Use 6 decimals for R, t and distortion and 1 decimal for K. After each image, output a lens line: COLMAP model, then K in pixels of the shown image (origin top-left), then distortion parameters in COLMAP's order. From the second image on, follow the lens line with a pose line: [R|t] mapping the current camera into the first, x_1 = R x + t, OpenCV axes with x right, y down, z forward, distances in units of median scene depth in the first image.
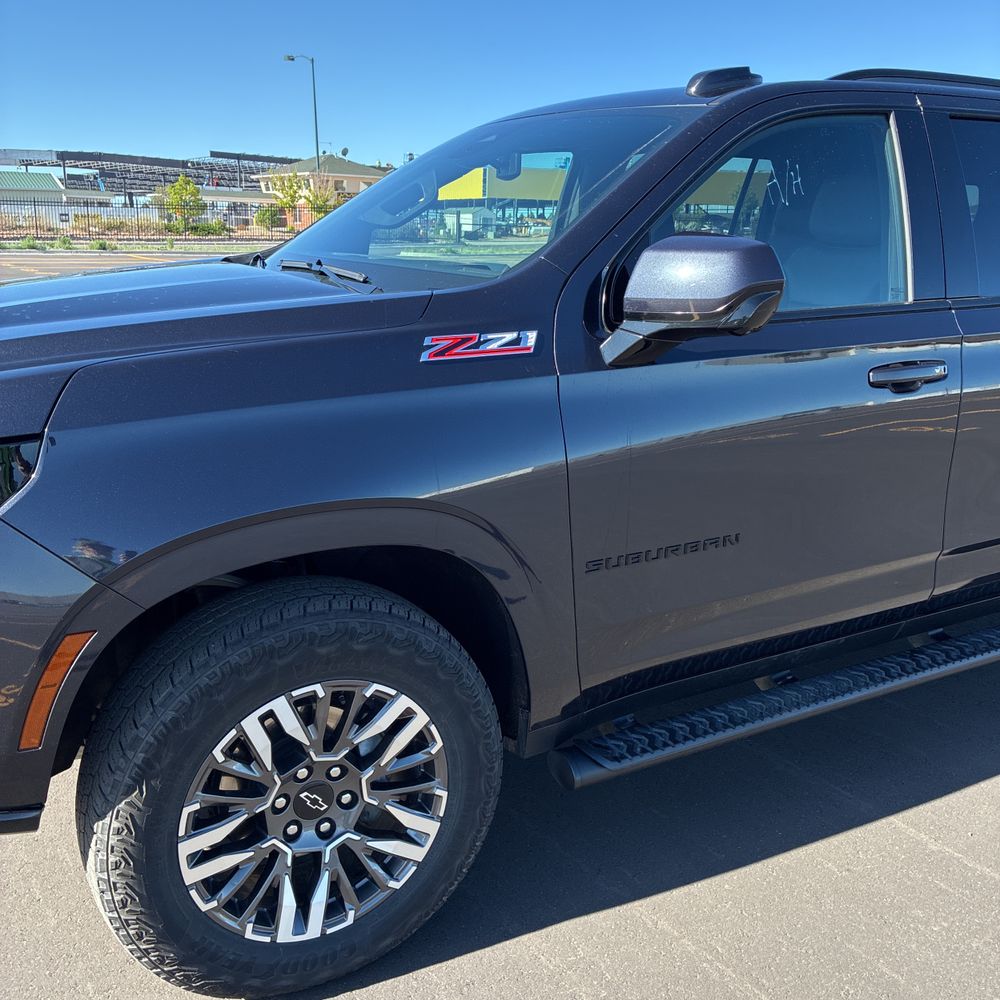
lens RADIAL K [[948.3, 0, 500.0], [0, 948.3, 500.0], [0, 0, 1]] dist [0.000182, 0.002899]
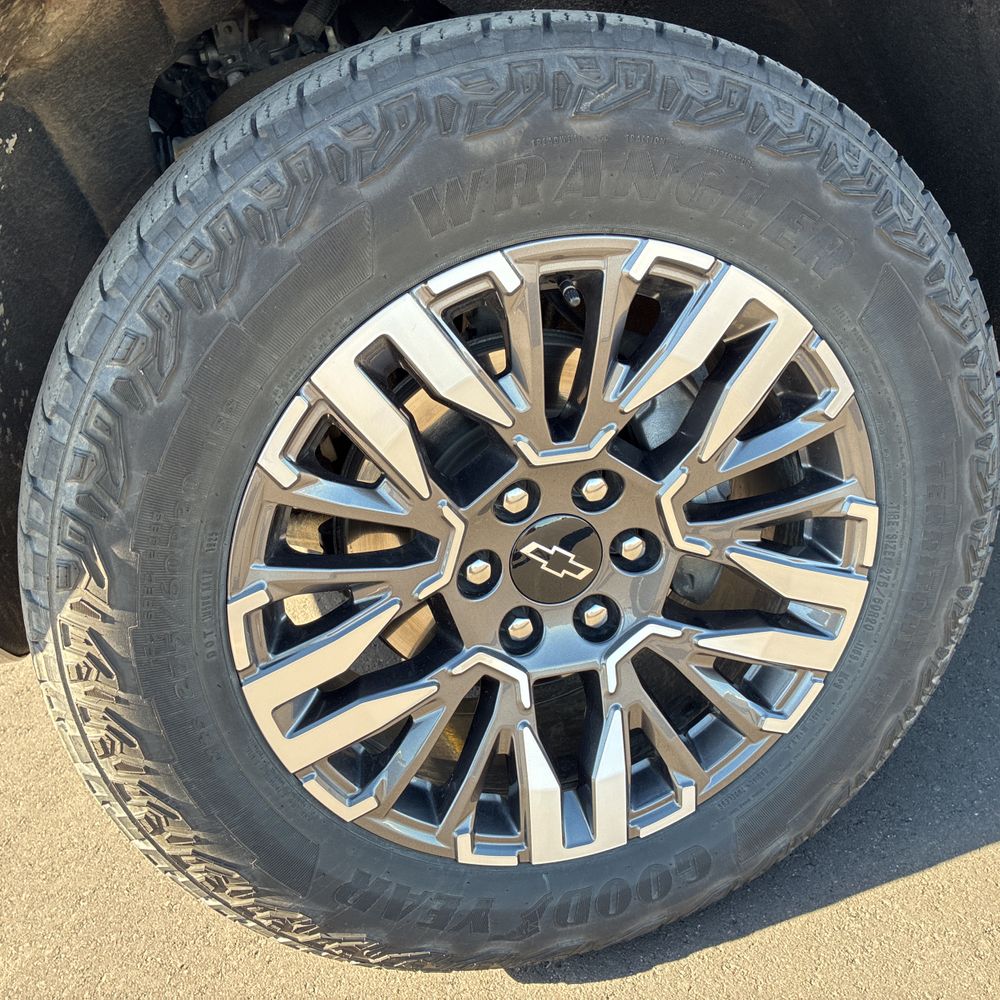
lens RADIAL K [[997.4, 0, 500.0], [0, 997.4, 500.0], [0, 0, 1]] dist [0.035300, 0.003630]
pose [[0.939558, -0.125928, -0.318392, -0.074271], [0.193201, 0.962713, 0.189361, 0.202016], [0.282674, -0.239429, 0.928854, 0.584671]]
